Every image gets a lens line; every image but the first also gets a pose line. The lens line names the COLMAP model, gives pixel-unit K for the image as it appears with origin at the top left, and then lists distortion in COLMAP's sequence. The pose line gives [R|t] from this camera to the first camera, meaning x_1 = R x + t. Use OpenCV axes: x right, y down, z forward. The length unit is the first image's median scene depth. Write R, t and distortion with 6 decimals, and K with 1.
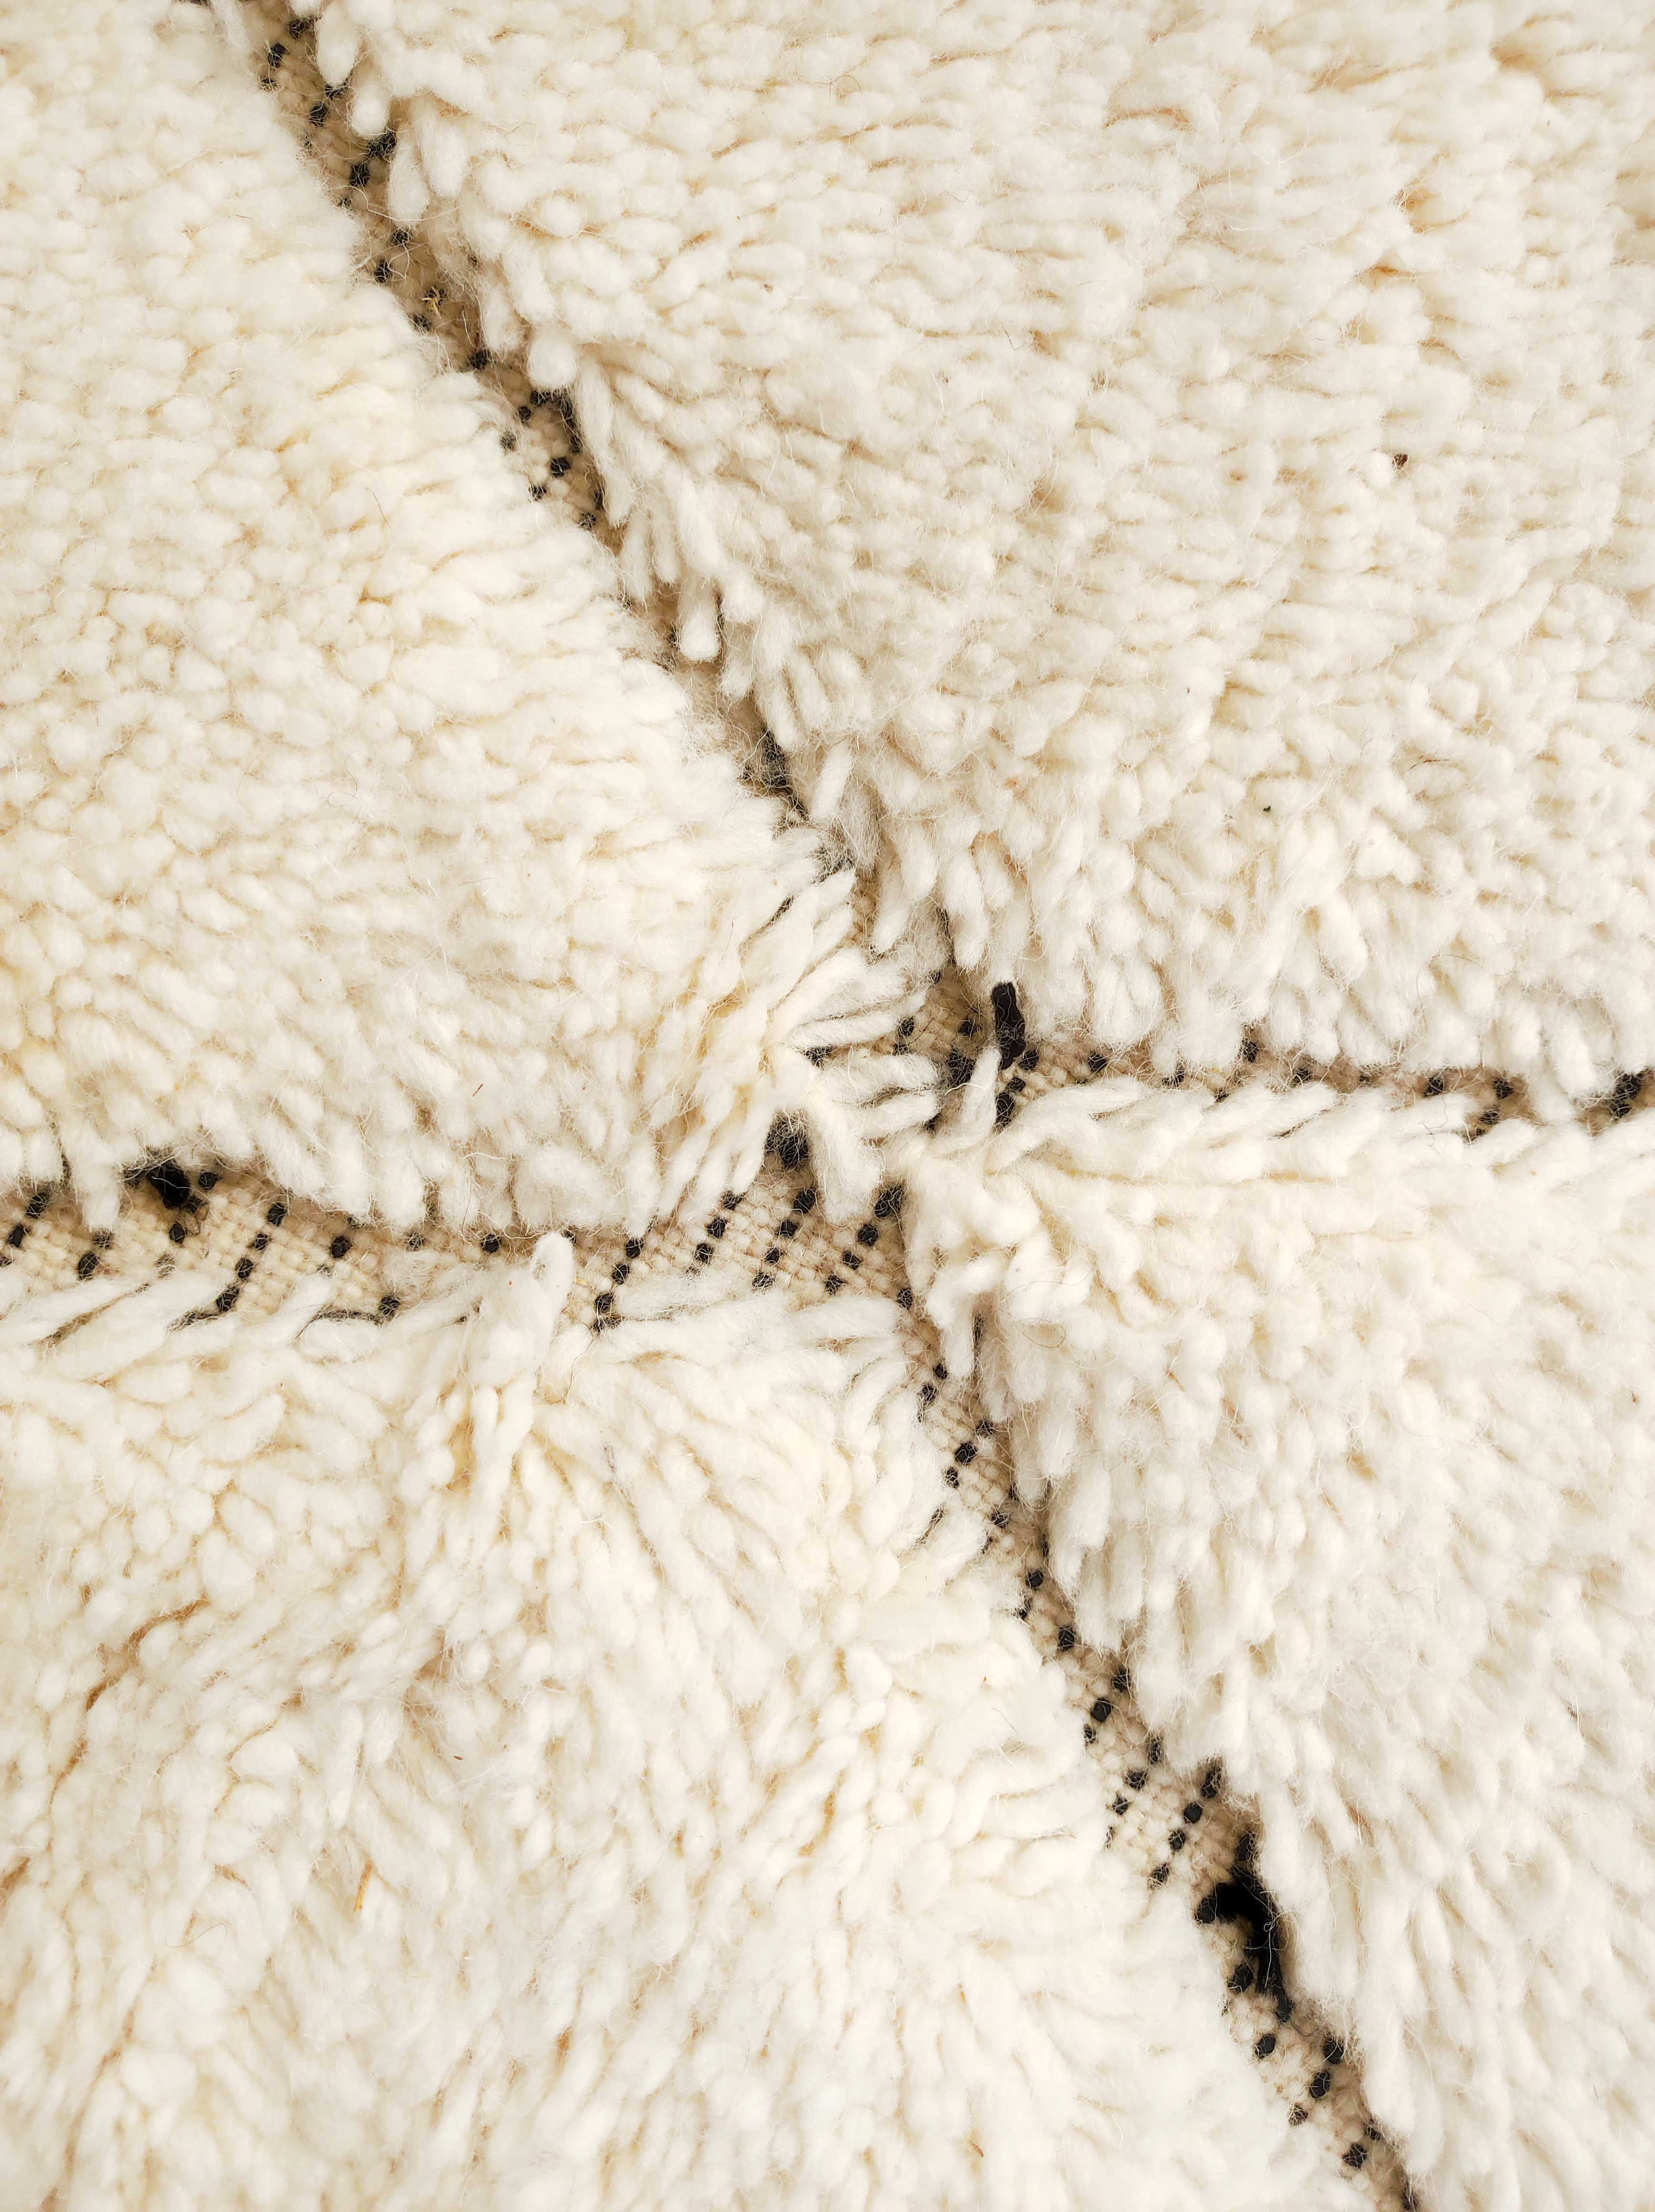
lens RADIAL K [[1623.2, 0, 827.5], [0, 1623.2, 1106.0], [0, 0, 1]] dist [0.051915, -0.099012]
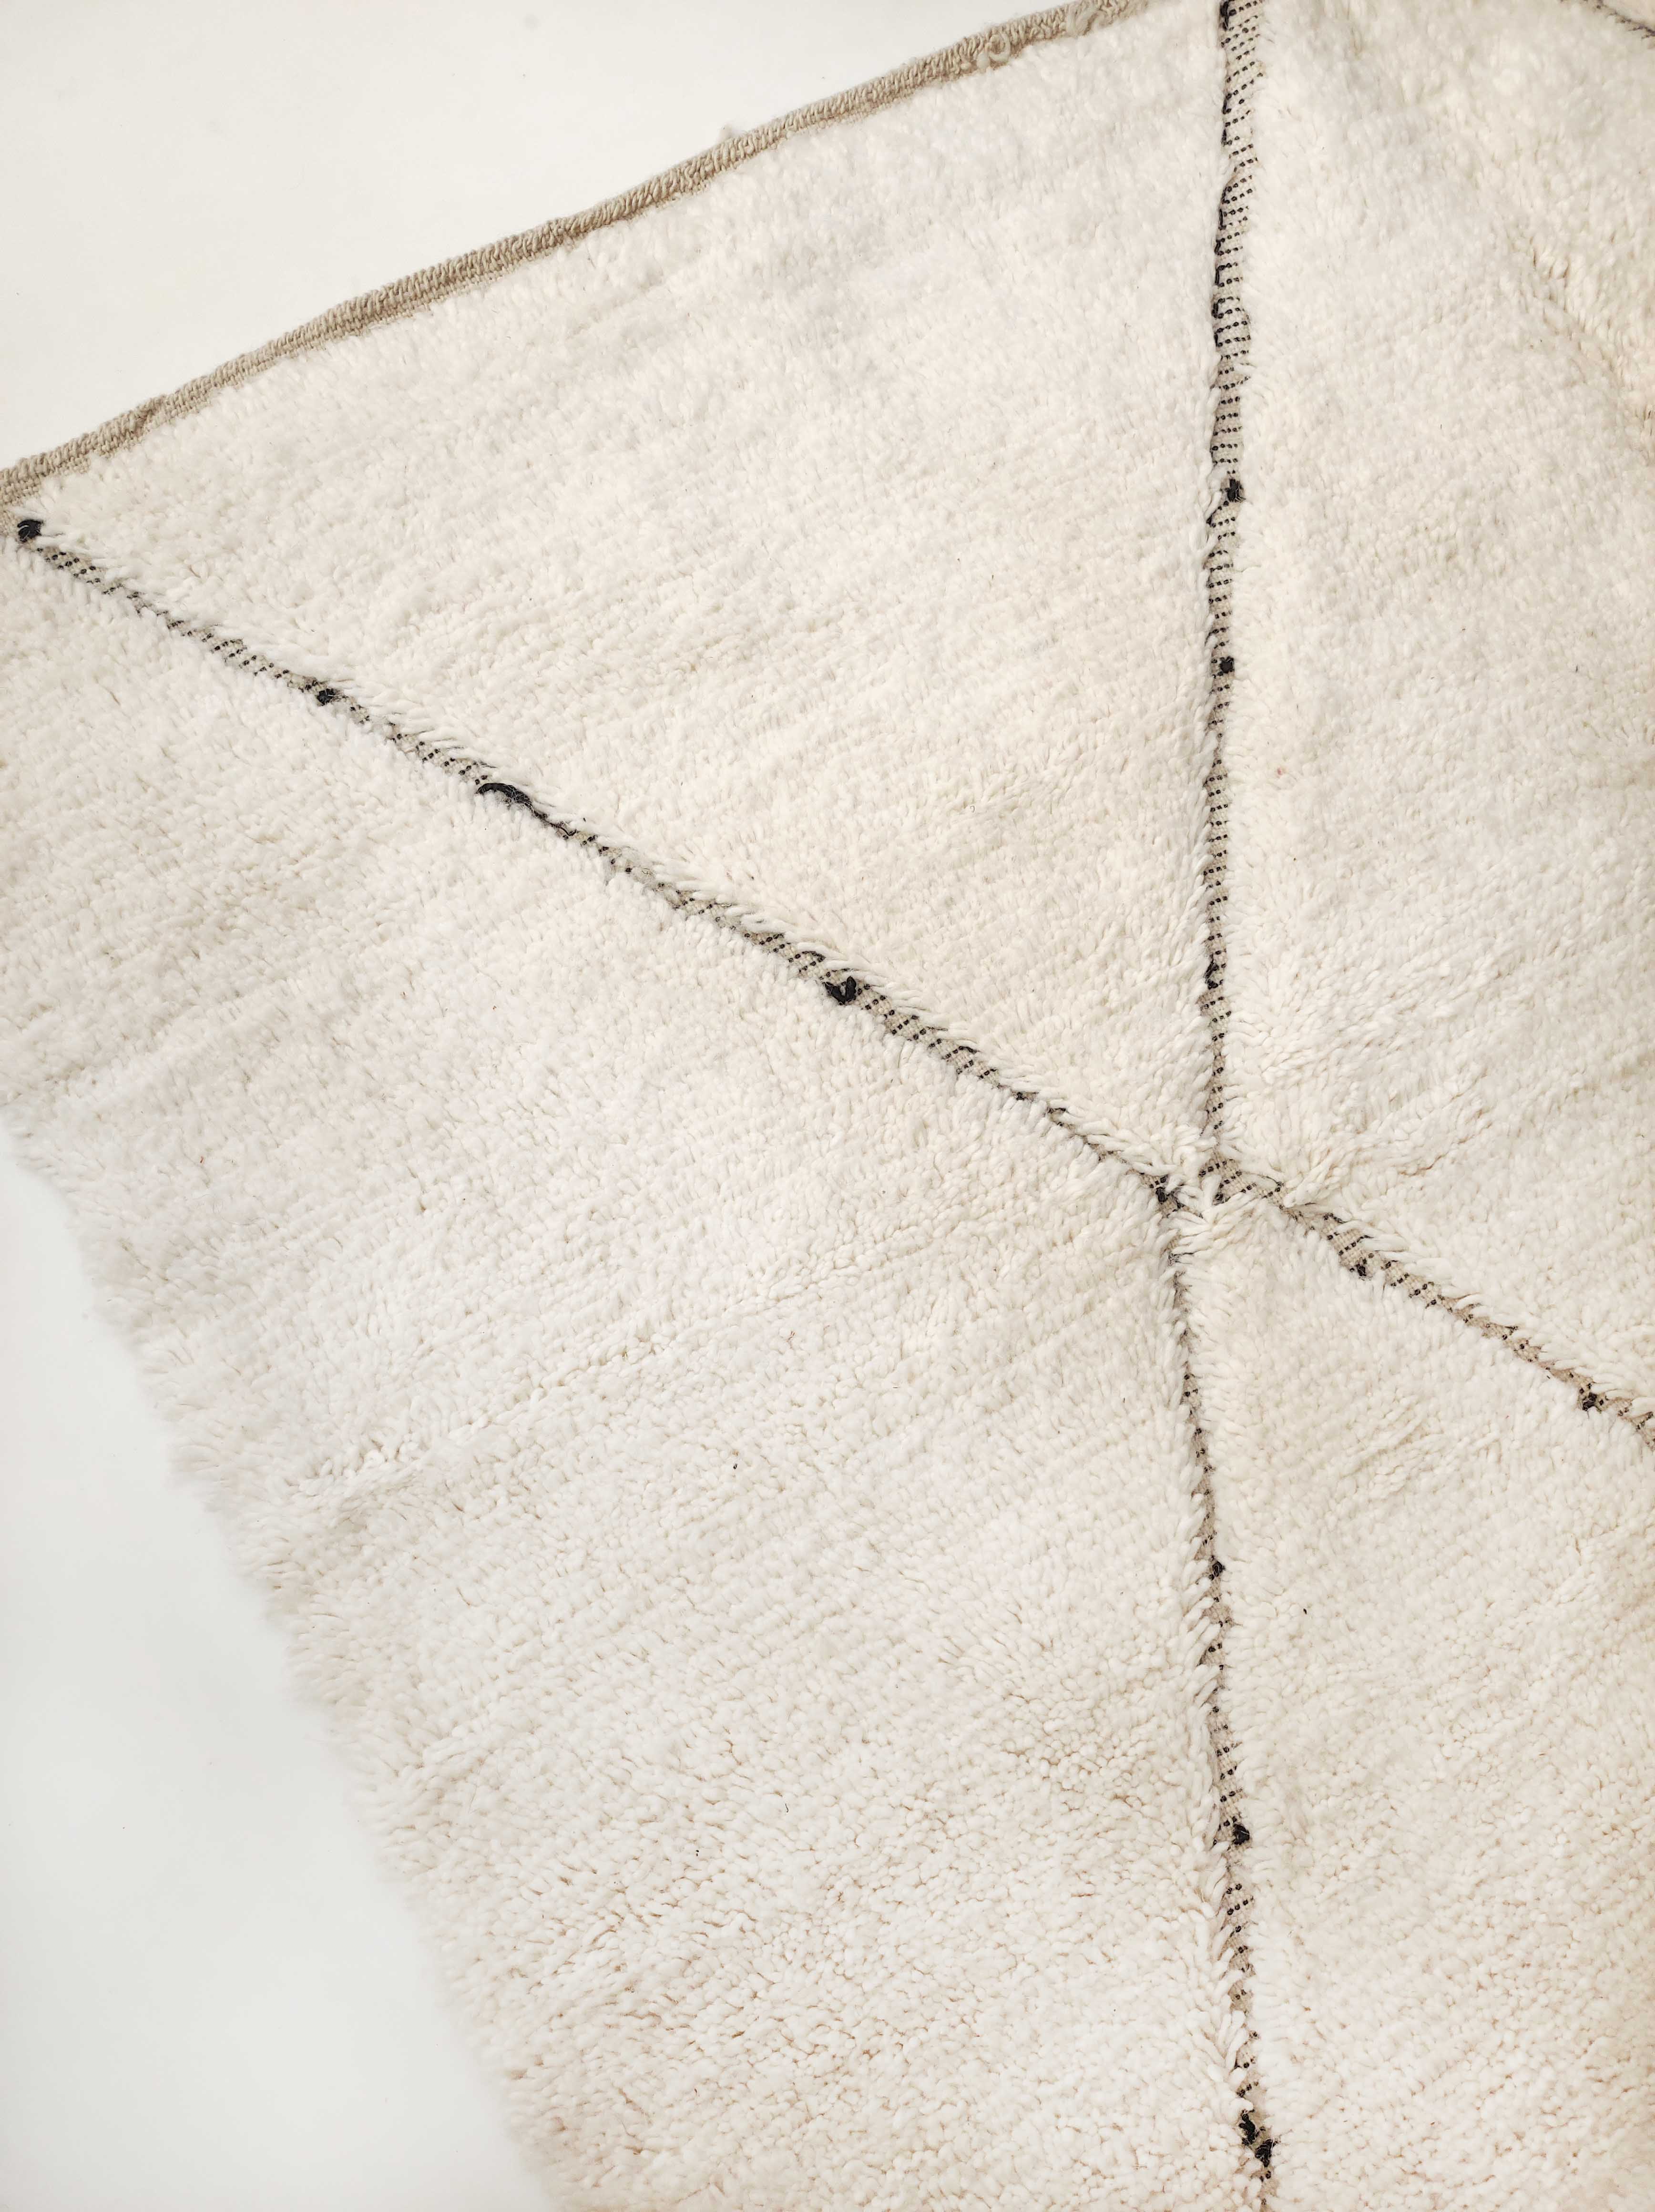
lens RADIAL K [[1623.2, 0, 827.5], [0, 1623.2, 1106.0], [0, 0, 1]] dist [0.051915, -0.099012]
pose [[-0.856798, -0.515602, -0.007239, 0.936062], [0.492448, -0.822324, 0.285094, -1.385277], [-0.152948, 0.240703, 0.958472, -2.667013]]
